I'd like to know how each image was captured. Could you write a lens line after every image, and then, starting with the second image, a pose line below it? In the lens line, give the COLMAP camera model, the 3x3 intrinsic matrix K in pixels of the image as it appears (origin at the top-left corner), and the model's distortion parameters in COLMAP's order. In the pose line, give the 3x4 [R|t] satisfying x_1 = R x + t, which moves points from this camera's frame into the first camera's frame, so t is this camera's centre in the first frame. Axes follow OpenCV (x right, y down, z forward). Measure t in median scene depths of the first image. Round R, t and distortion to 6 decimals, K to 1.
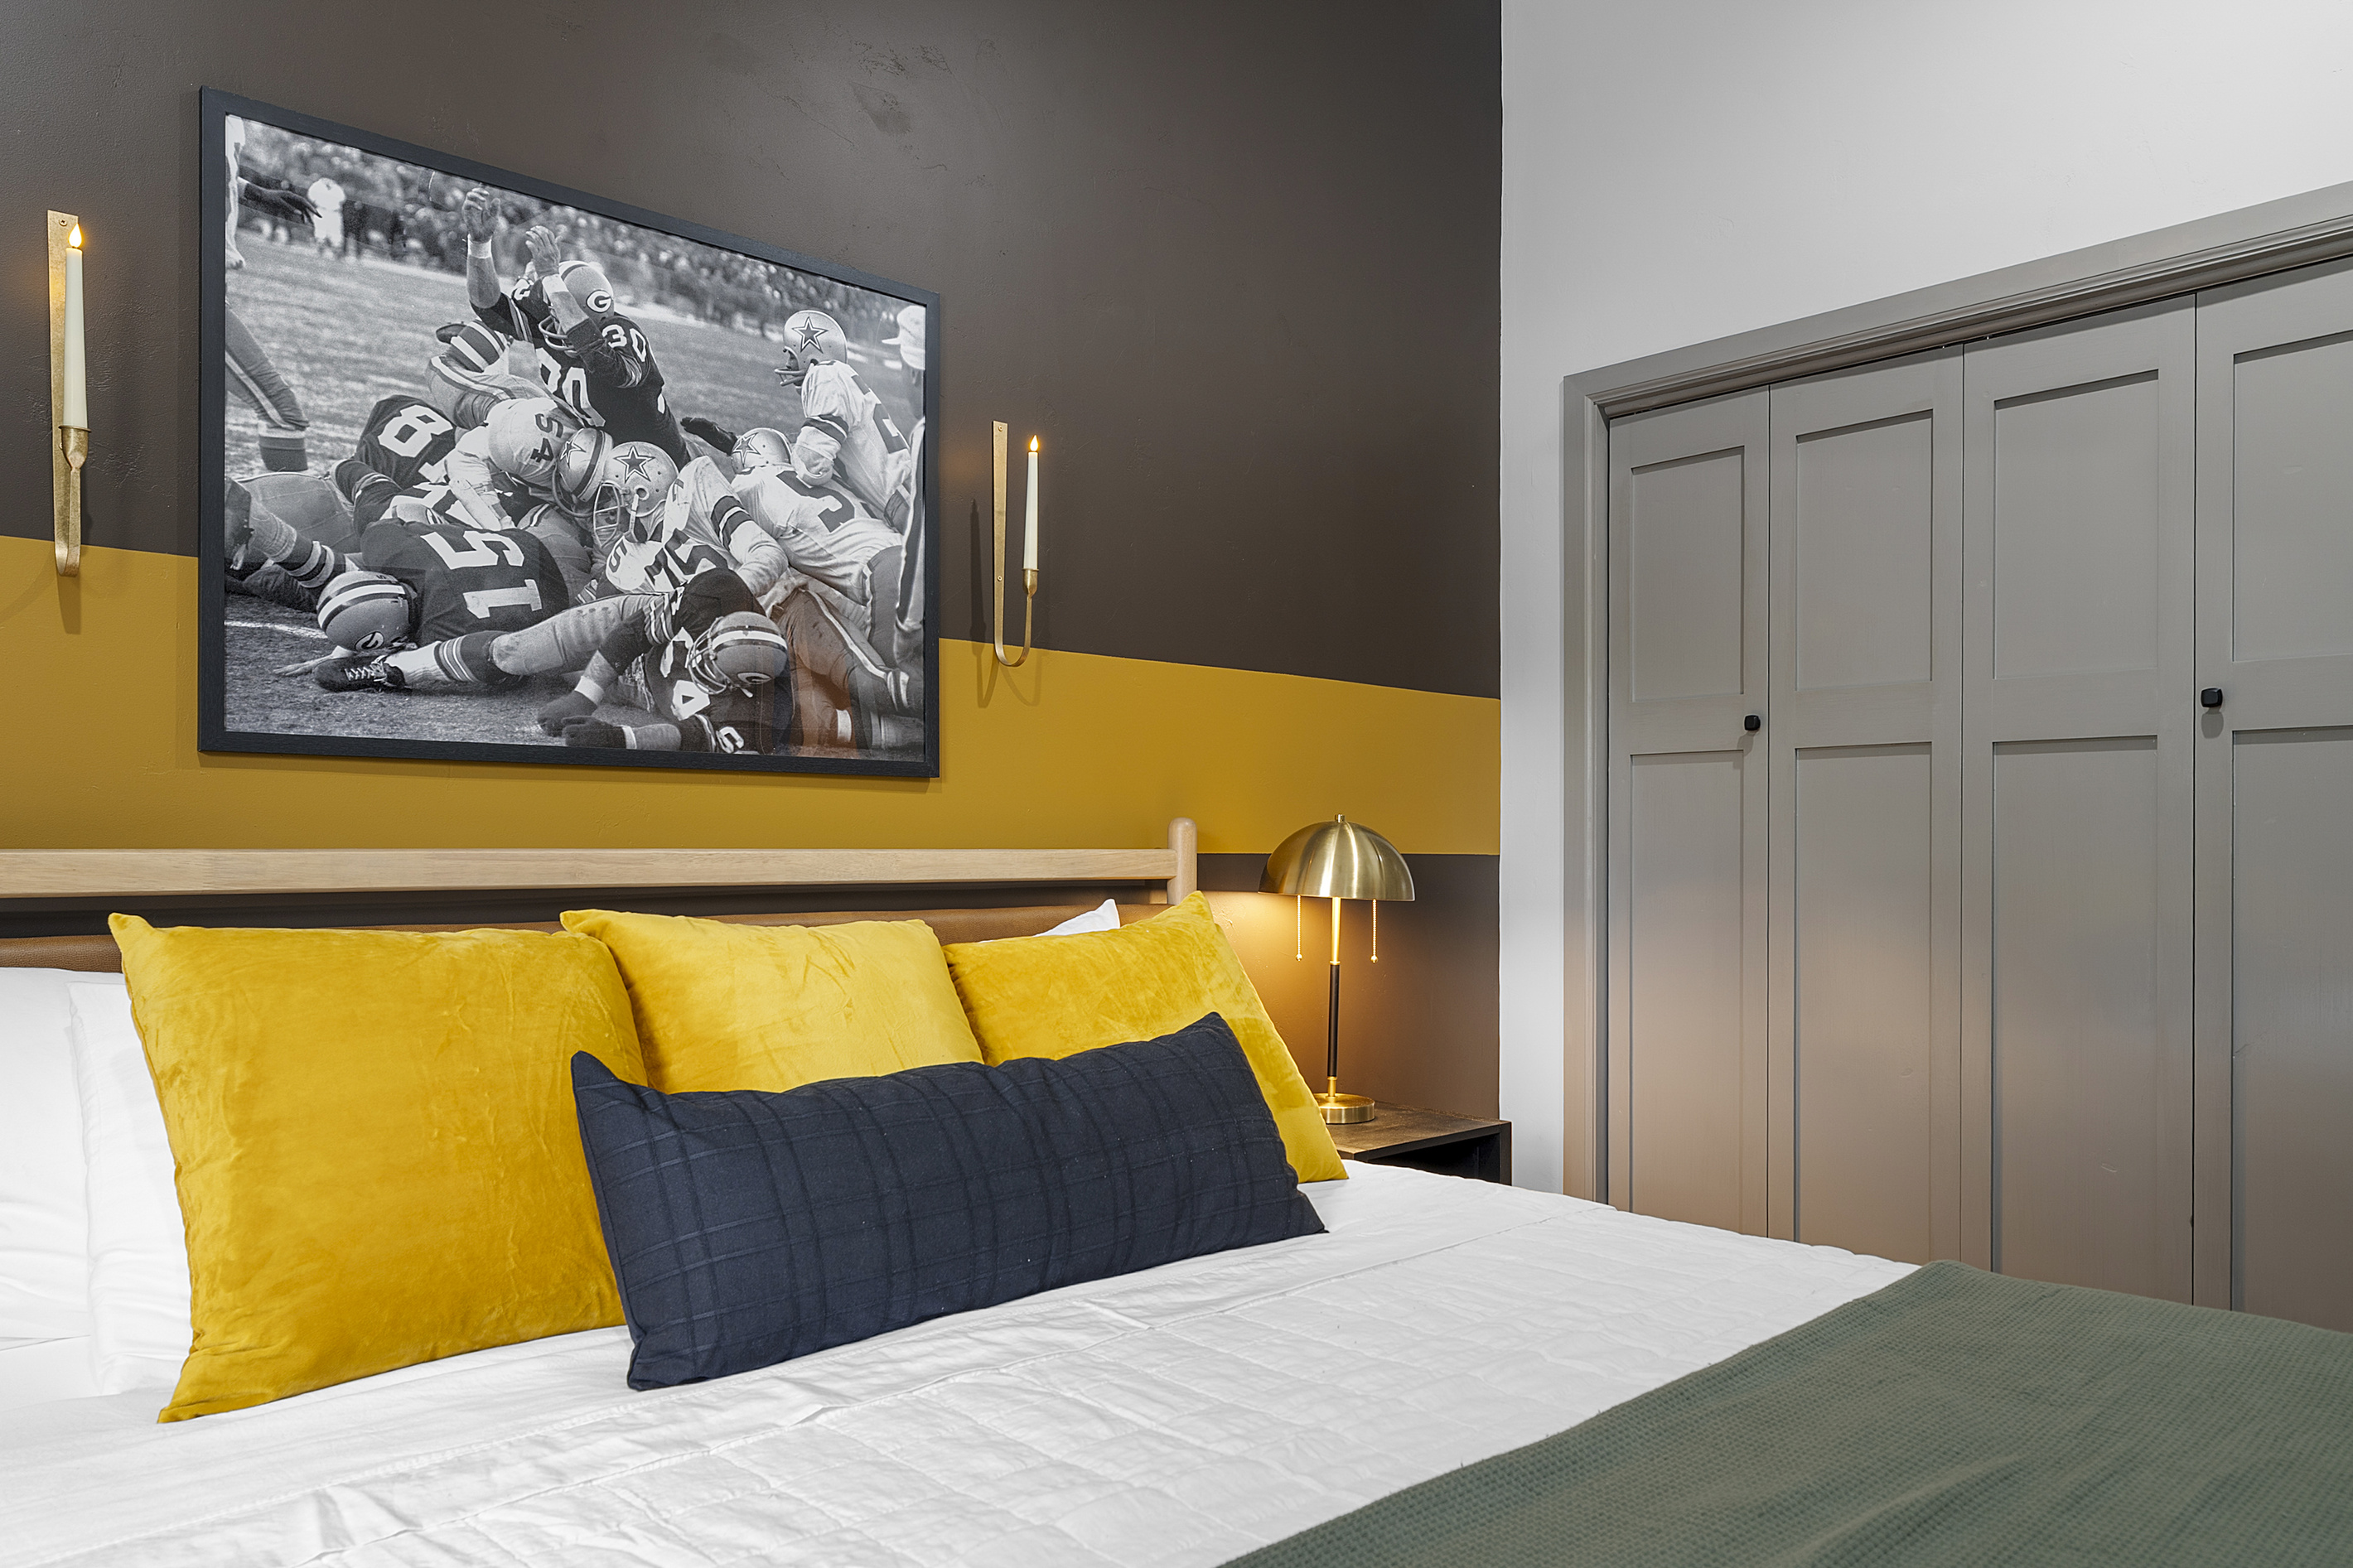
lens RADIAL K [[1572.4, 0, 1176.6], [0, 1572.4, 798.2], [0, 0, 1]] dist [0.003624, 0.001378]
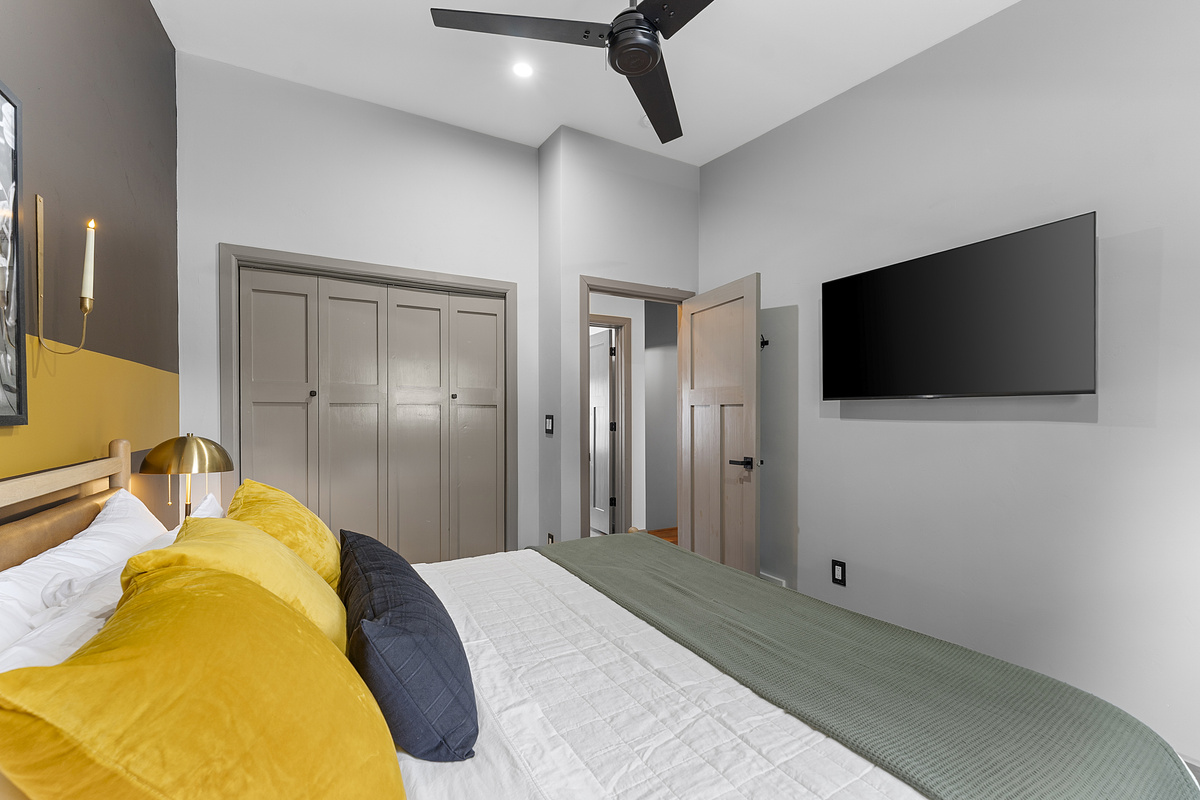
lens RADIAL K [[496.5, 0, 588.8], [0, 496.5, 417.2], [0, 0, 1]] dist [-0.011232, -0.000152]
pose [[0.257131, -0.011256, 0.966311, -0.519224], [-0.028427, 0.999411, 0.019206, -0.049710], [-0.965958, -0.032408, 0.256659, 0.390396]]
